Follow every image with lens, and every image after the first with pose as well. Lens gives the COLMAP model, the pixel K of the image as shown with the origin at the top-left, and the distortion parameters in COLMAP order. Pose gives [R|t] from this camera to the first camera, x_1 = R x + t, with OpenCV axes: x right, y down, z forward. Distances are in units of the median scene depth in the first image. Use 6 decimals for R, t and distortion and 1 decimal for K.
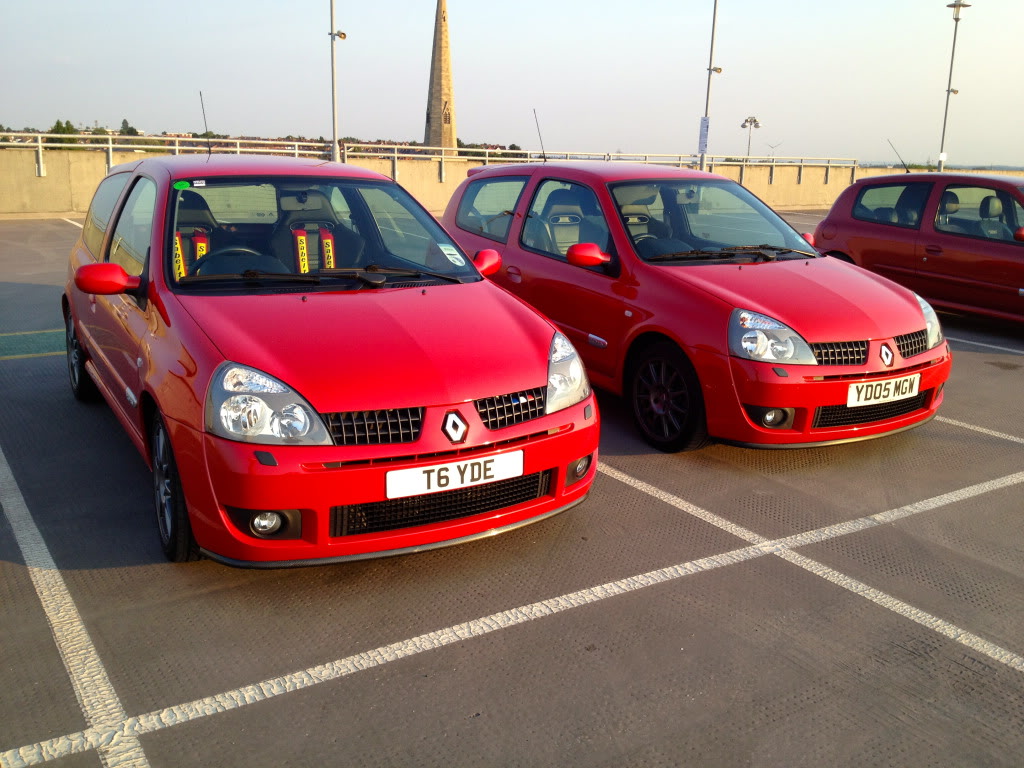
lens RADIAL K [[1019.4, 0, 514.5], [0, 1019.4, 396.6], [0, 0, 1]] dist [0.175783, -0.504573]
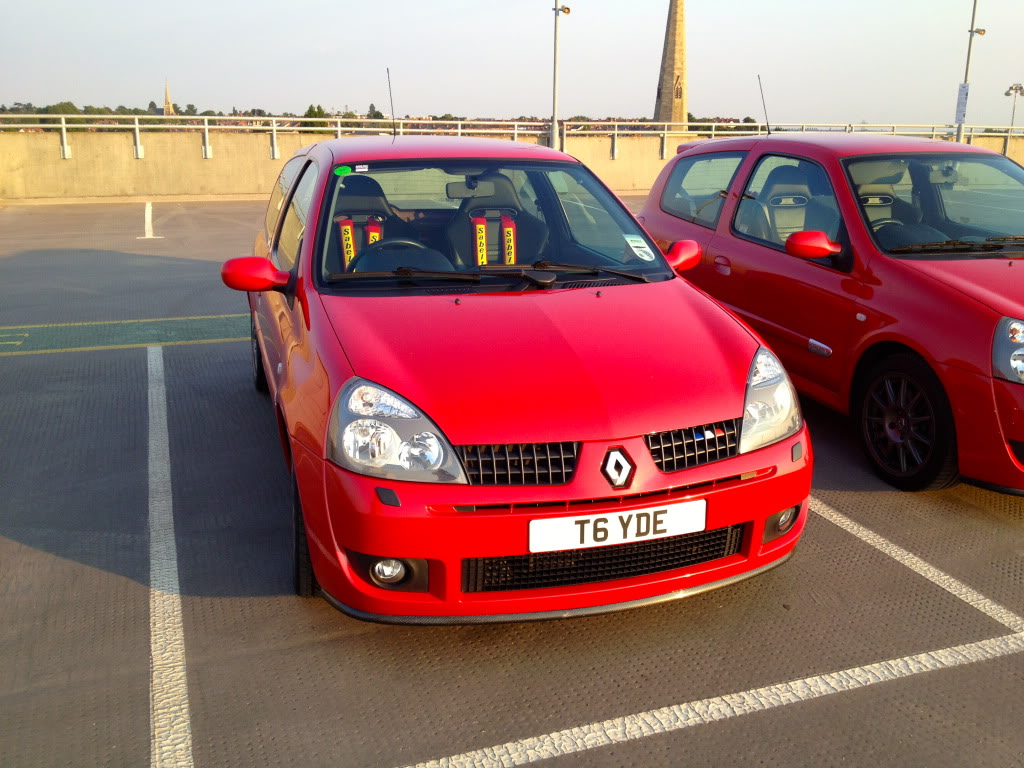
lens RADIAL K [[1009.3, 0, 484.4], [0, 1009.3, 389.1], [0, 0, 1]] dist [0.150781, -0.372732]
pose [[0.969564, 0.042096, -0.241191, 0.021865], [-0.038134, 0.999050, 0.021073, -0.033521], [0.241849, -0.011234, 0.970249, 0.148557]]
